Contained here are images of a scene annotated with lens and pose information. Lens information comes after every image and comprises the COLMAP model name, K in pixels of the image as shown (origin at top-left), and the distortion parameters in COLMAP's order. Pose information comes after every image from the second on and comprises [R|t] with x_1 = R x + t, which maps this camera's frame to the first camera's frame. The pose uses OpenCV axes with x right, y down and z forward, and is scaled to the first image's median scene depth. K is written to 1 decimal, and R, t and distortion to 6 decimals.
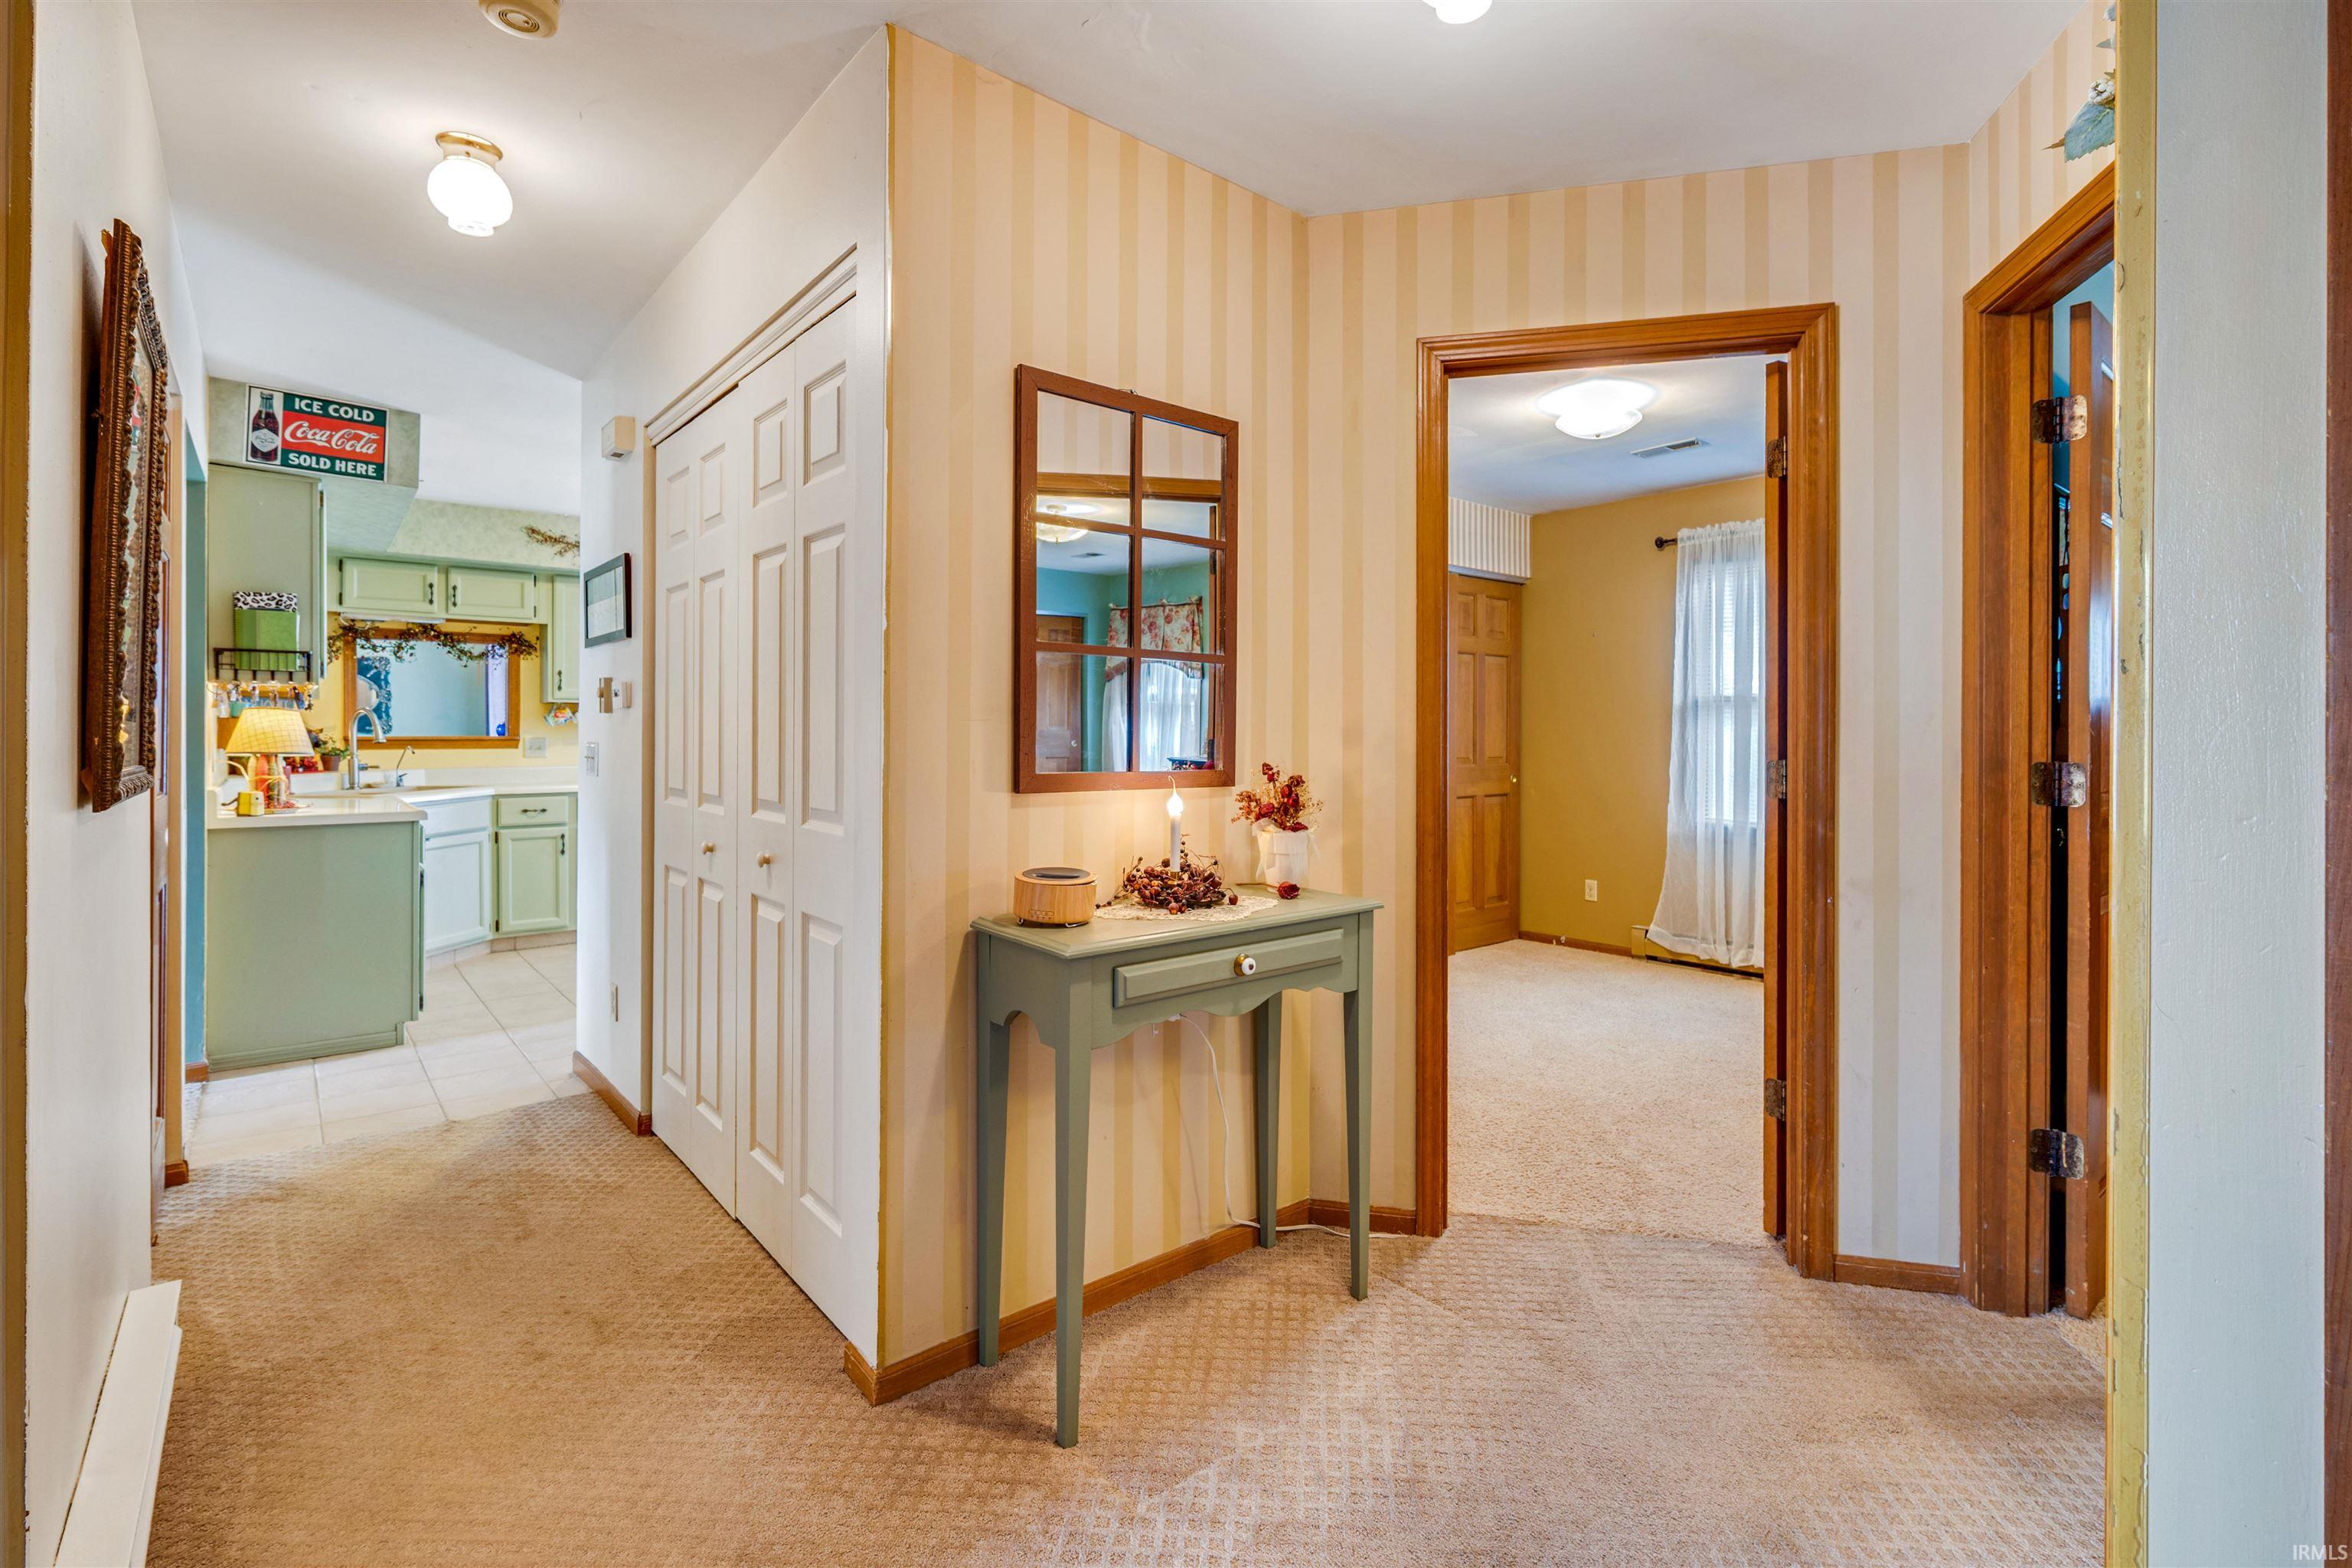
lens RADIAL K [[1069.2, 0, 1204.7], [0, 1069.2, 734.2], [0, 0, 1]] dist [0.004384, 0.000018]
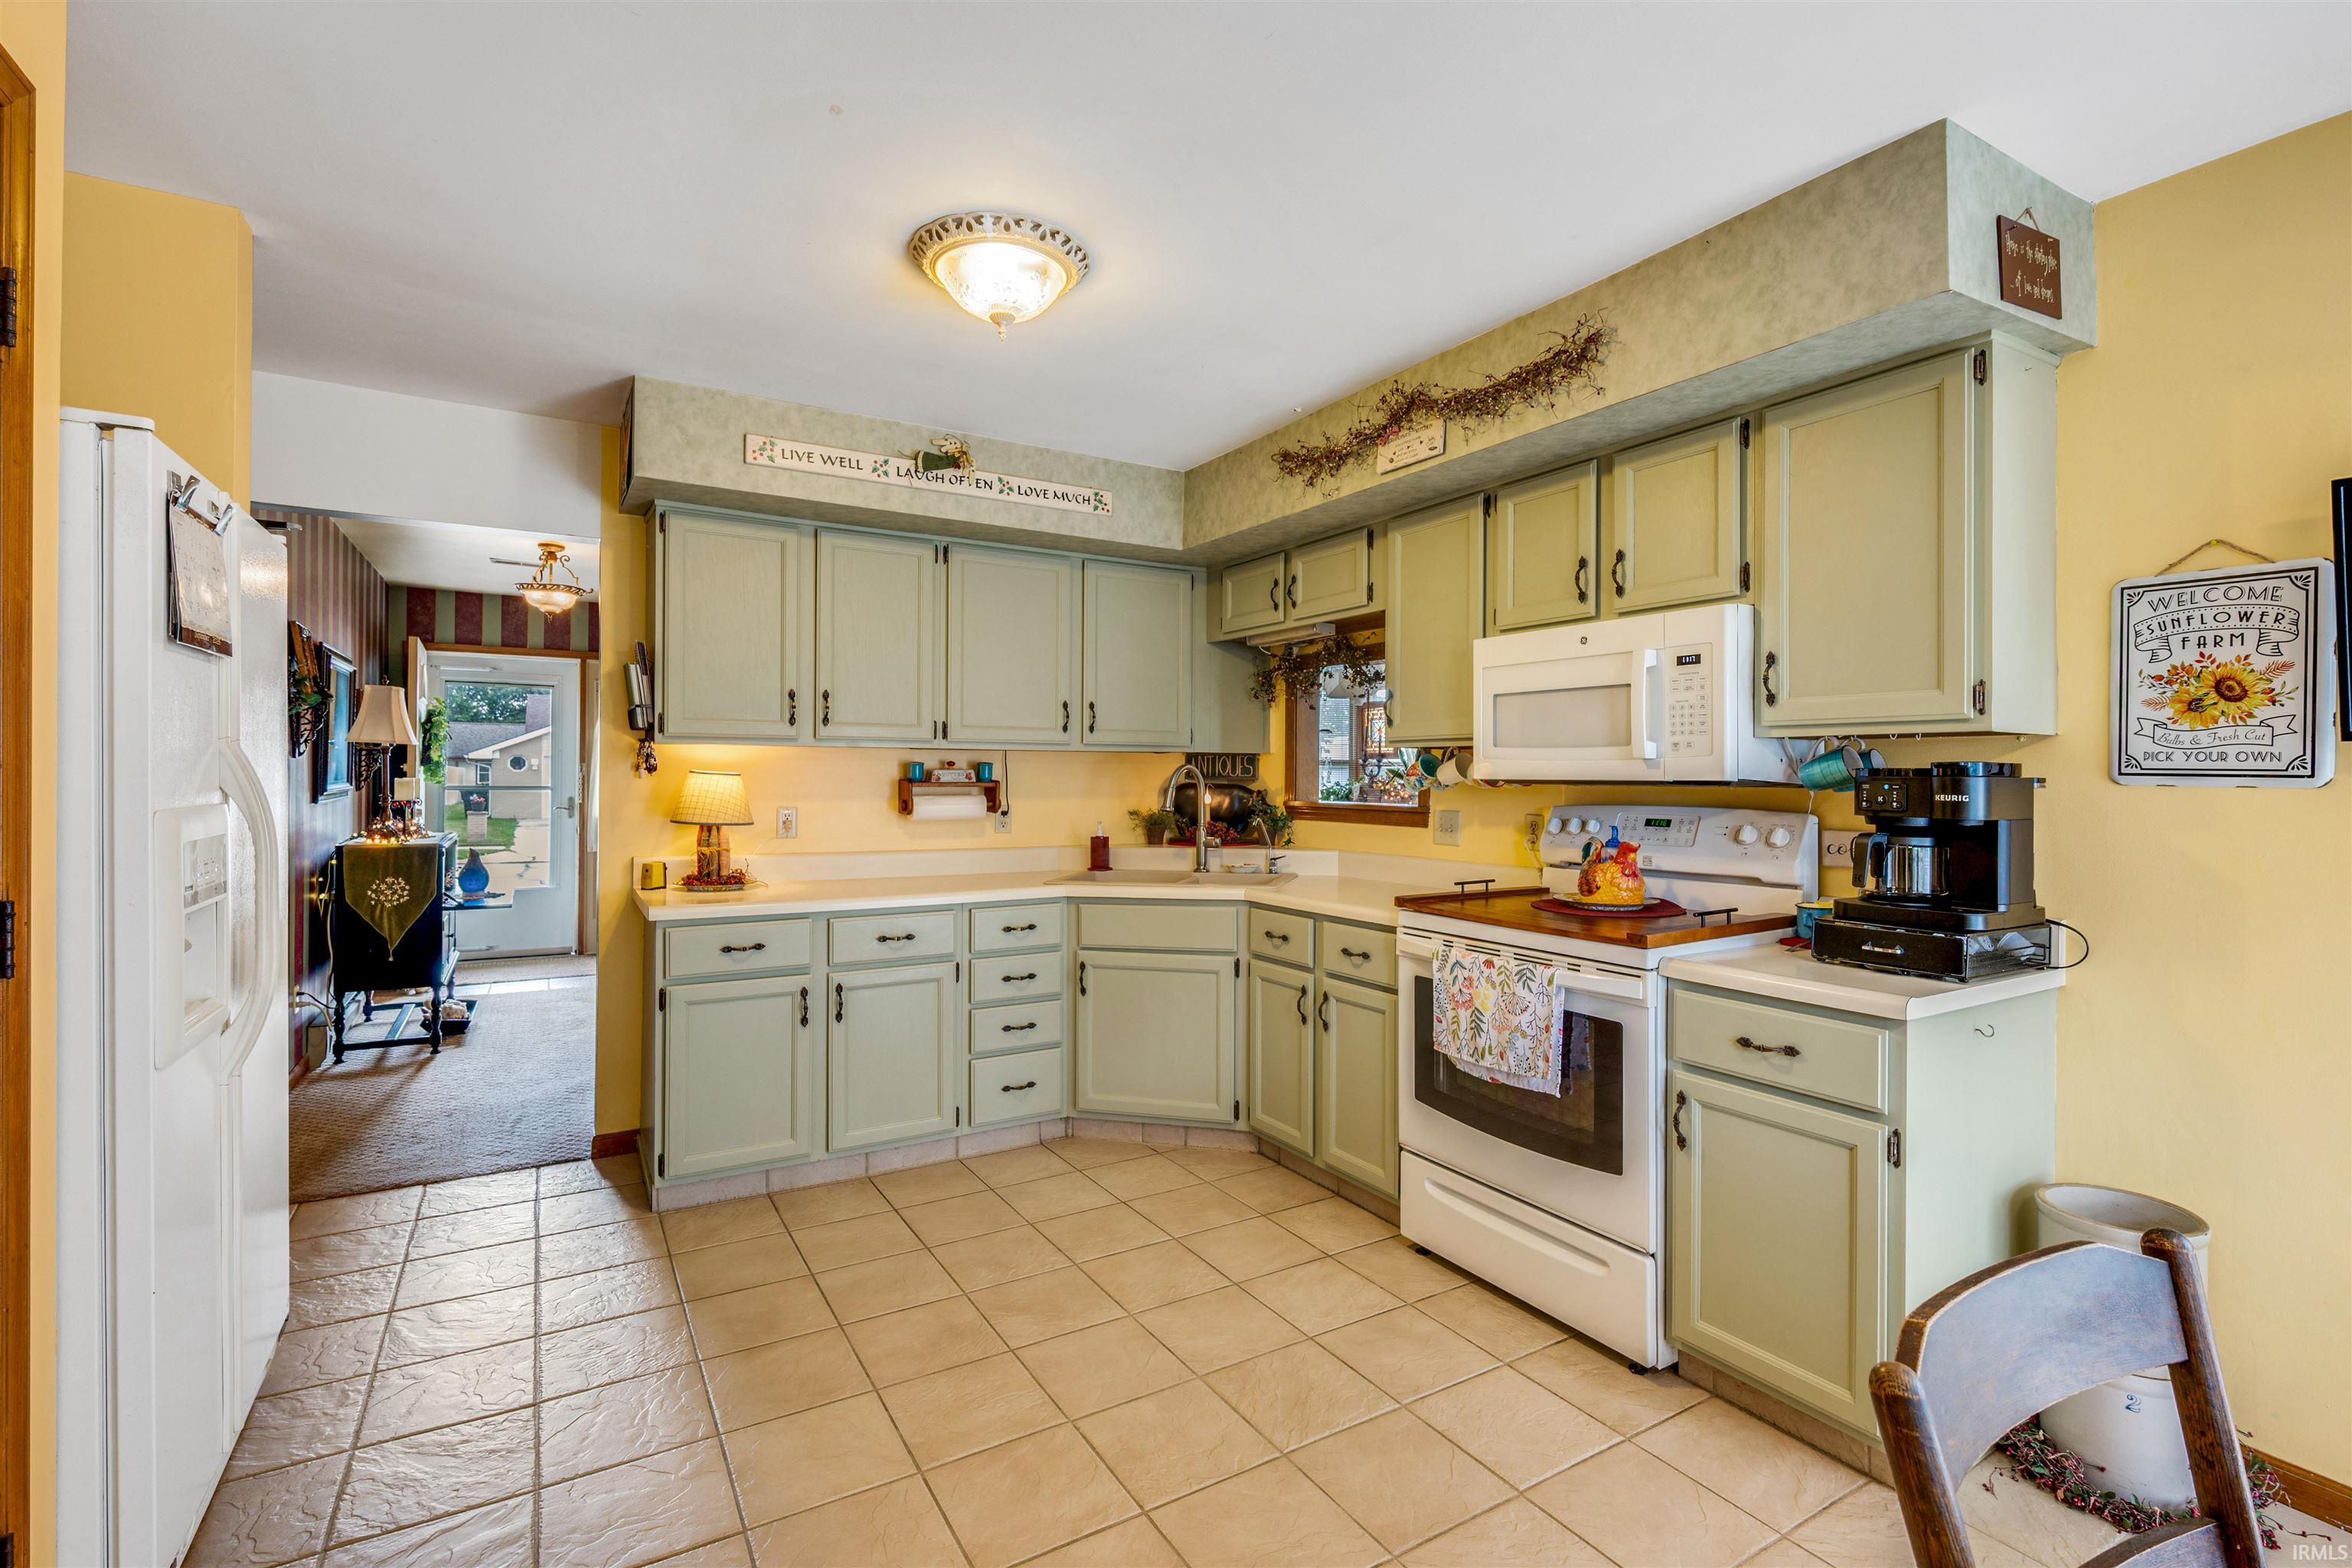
lens RADIAL K [[1069.2, 0, 1190.0], [0, 1069.2, 767.0], [0, 0, 1]] dist [0.004384, 0.000018]
pose [[-0.170427, -0.008885, -0.985330, -0.019180], [-0.004950, 0.999954, -0.008161, -0.007020], [0.985358, 0.003487, -0.170463, 0.465070]]
